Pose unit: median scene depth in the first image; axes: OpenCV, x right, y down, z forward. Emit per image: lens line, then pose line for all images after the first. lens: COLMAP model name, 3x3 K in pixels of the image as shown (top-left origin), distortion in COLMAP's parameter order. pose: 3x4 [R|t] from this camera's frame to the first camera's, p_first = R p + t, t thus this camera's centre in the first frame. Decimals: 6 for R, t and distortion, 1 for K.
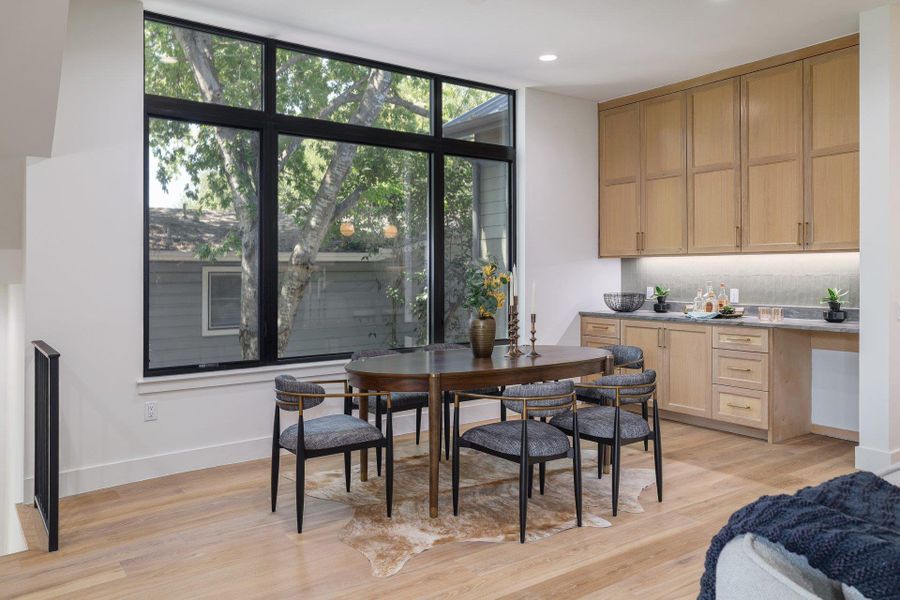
lens RADIAL K [[690.3, 0, 456.2], [0, 690.3, 262.6], [0, 0, 1]] dist [0.008822, 0.007763]
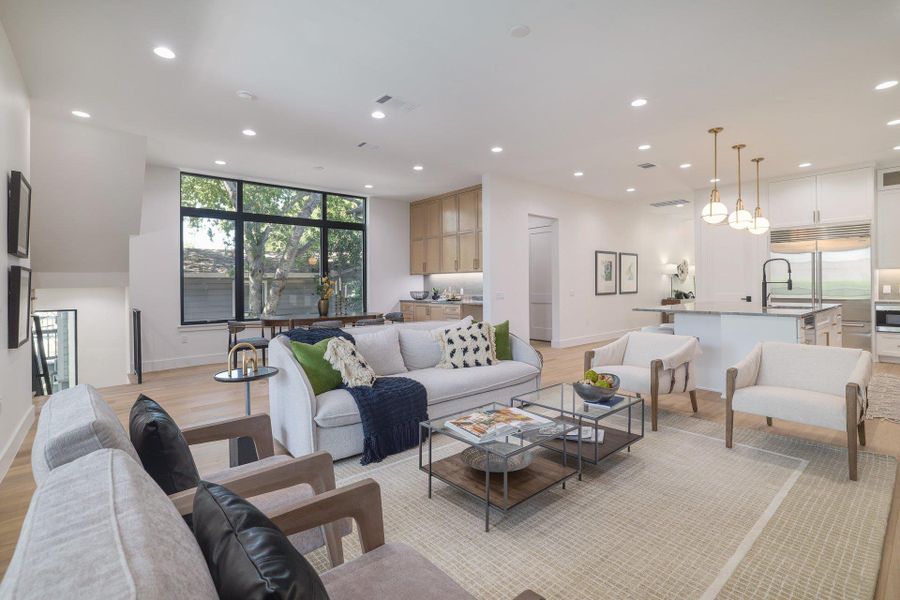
lens RADIAL K [[420.5, 0, 446.8], [0, 420.5, 283.0], [0, 0, 1]] dist [-0.028205, -0.000512]
pose [[0.997285, -0.005889, 0.073405, 0.244450], [0.005088, 0.999925, 0.011097, 0.004974], [-0.073464, -0.010693, 0.997241, -0.338833]]
